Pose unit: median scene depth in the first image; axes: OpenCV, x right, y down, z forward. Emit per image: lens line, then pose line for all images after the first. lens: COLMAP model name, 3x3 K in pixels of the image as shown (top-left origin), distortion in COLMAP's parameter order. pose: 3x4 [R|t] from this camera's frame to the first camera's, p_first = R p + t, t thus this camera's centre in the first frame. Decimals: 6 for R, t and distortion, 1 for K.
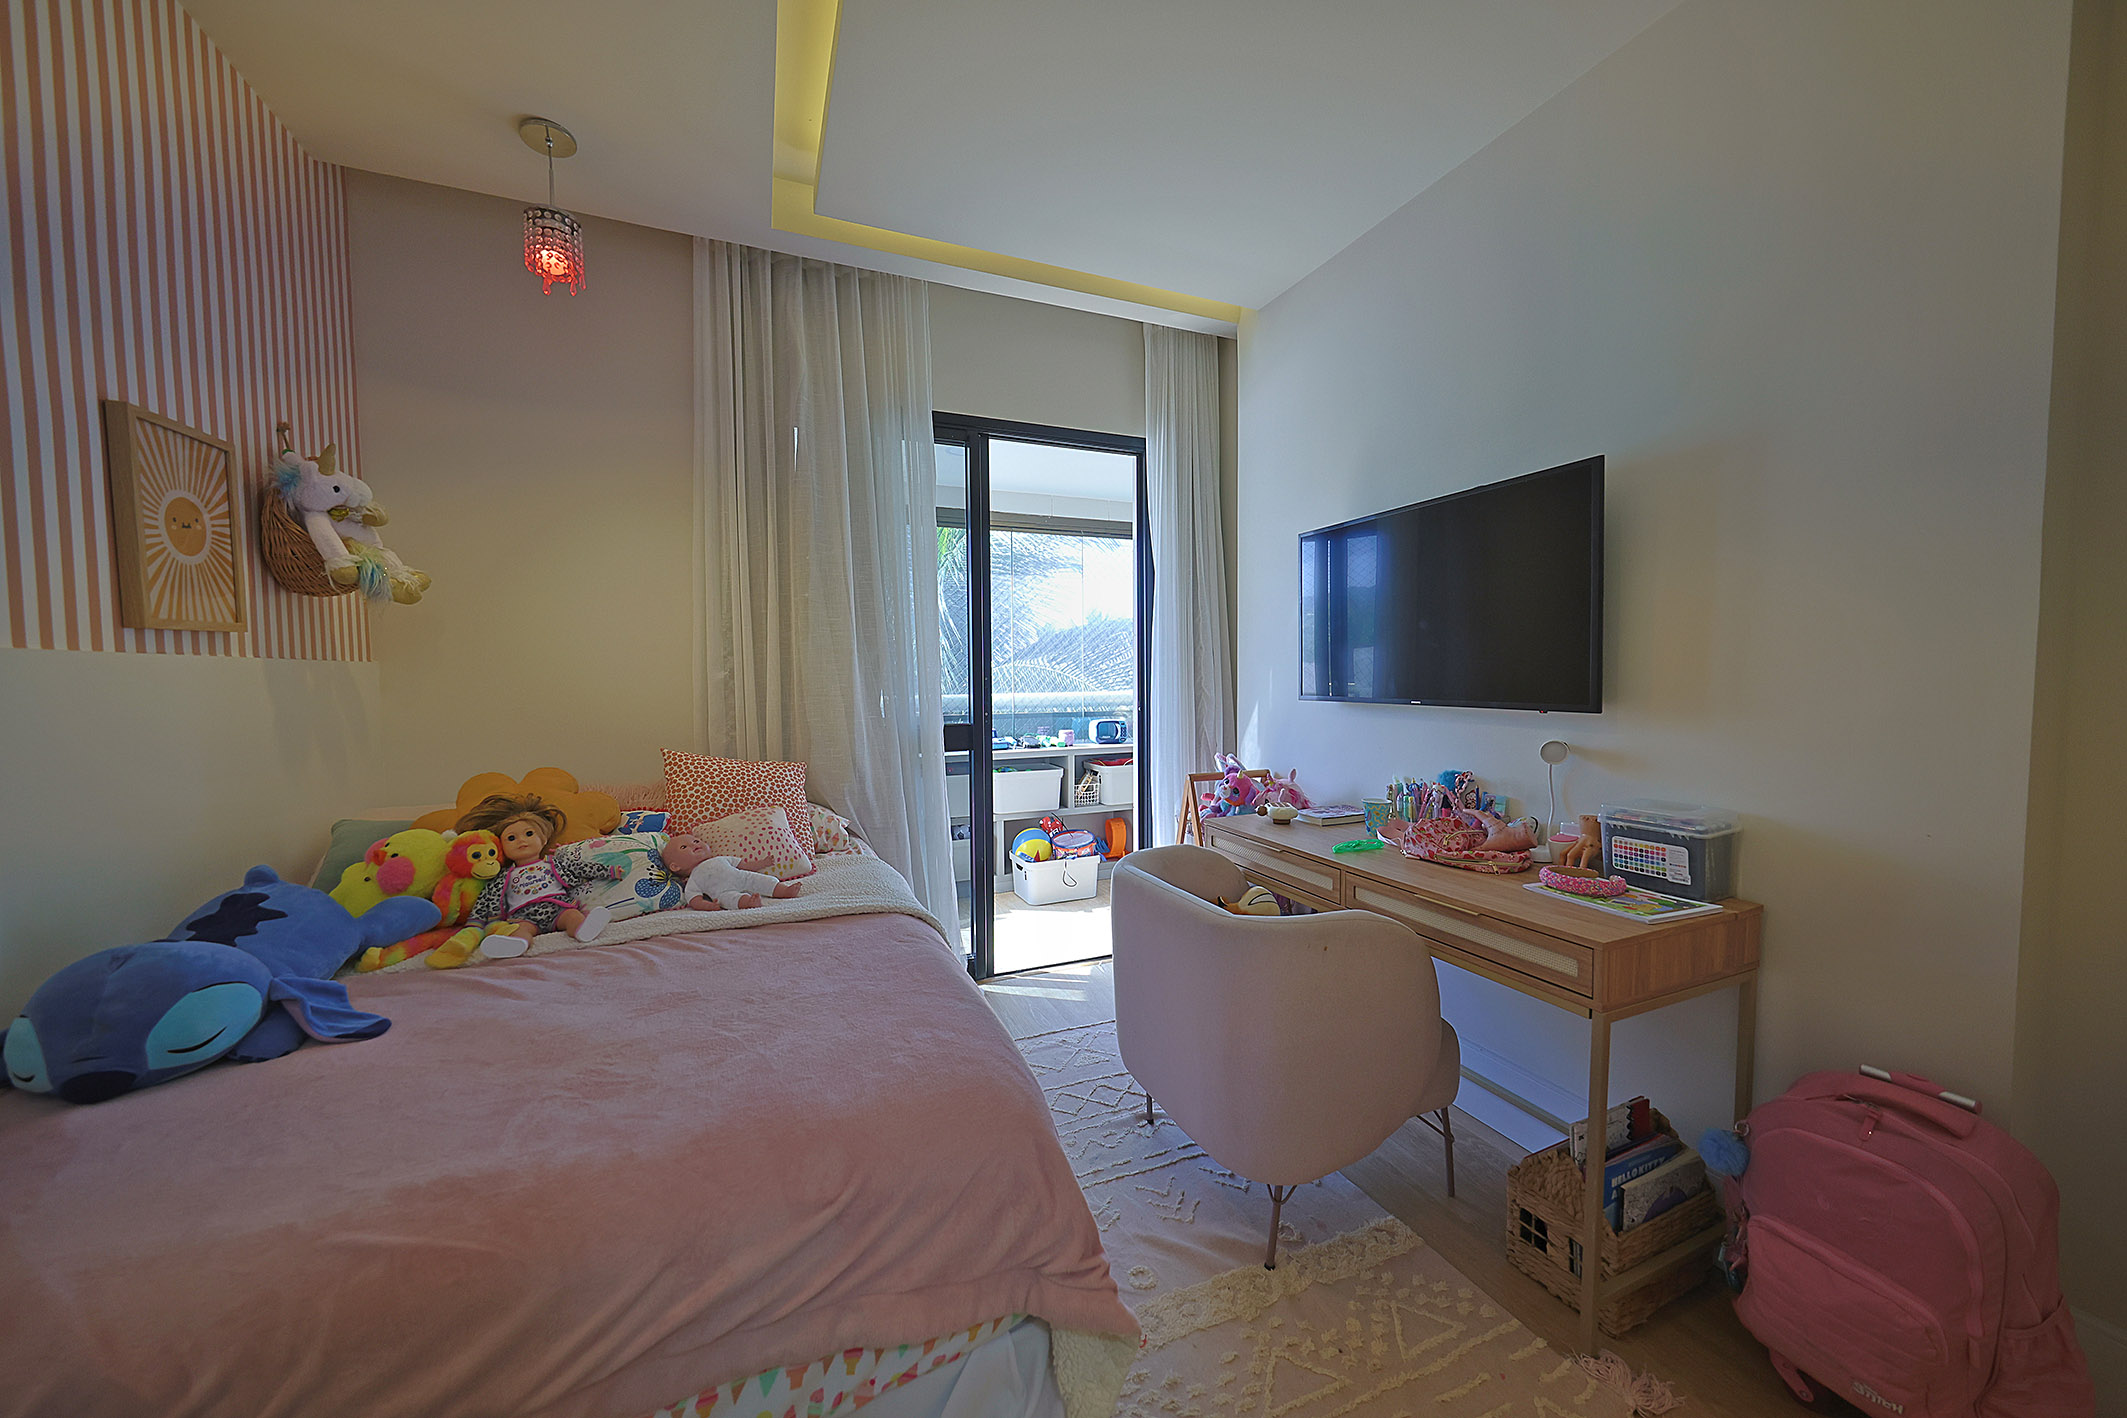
lens RADIAL K [[711.9, 0, 1068.9], [0, 711.9, 702.3], [0, 0, 1]] dist [-0.001742, -0.000556]
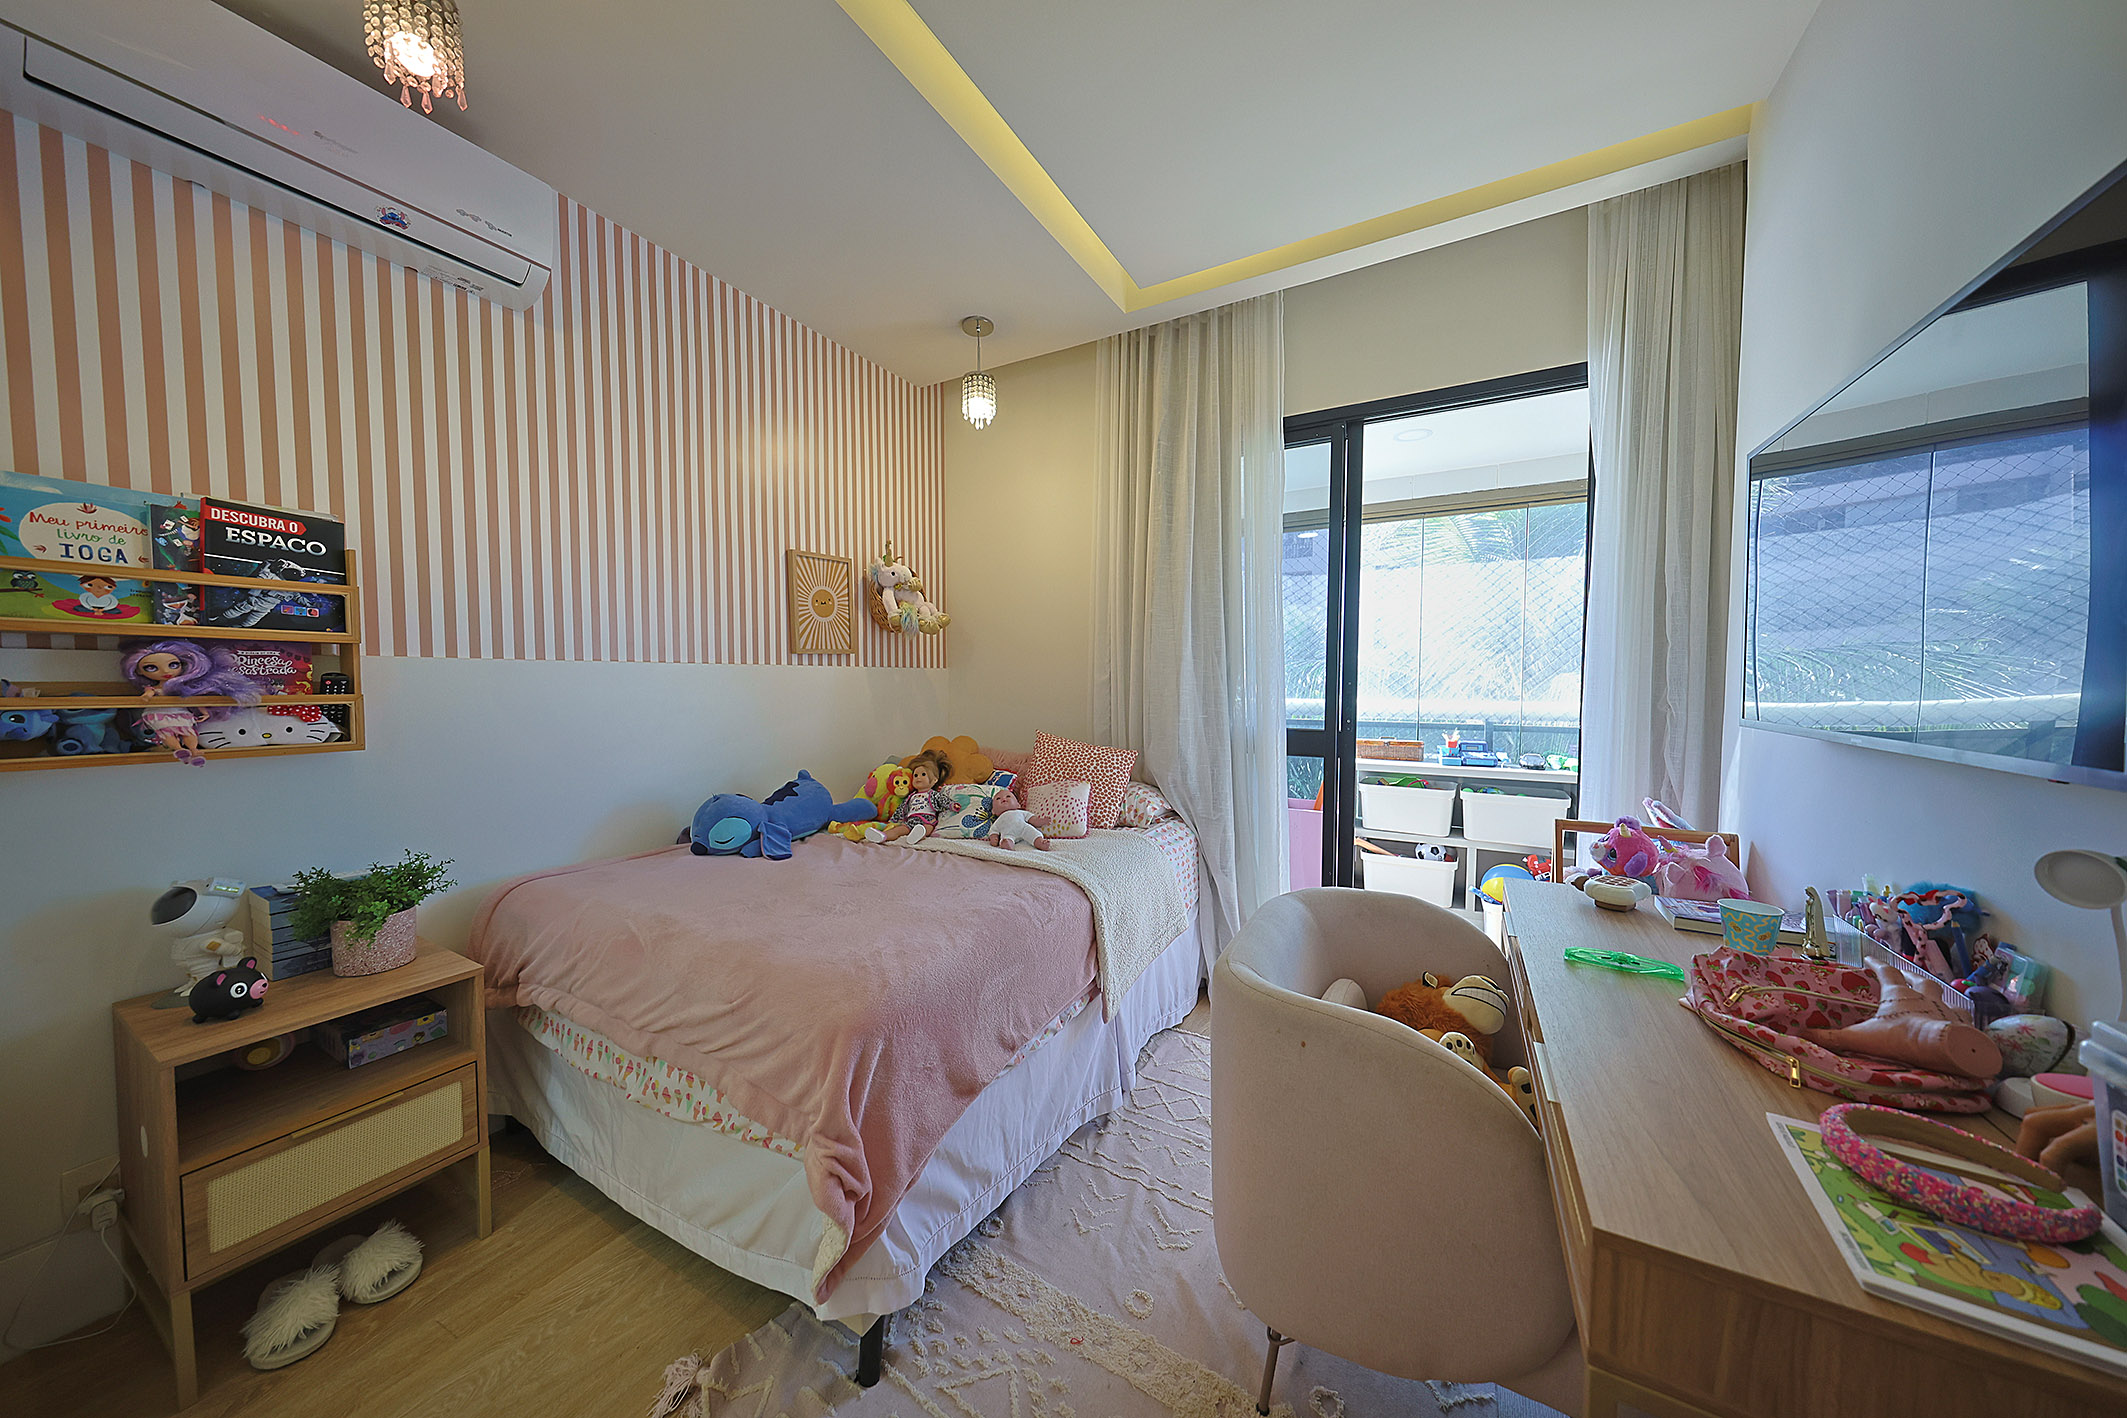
lens RADIAL K [[663.2, 0, 1068.6], [0, 663.2, 705.5], [0, 0, 1]] dist [0.009372, -0.000299]
pose [[0.636417, 0.040671, -0.770272, 0.578079], [-0.036918, 0.999071, 0.022249, -0.017671], [0.770461, 0.014277, 0.637327, 0.270166]]
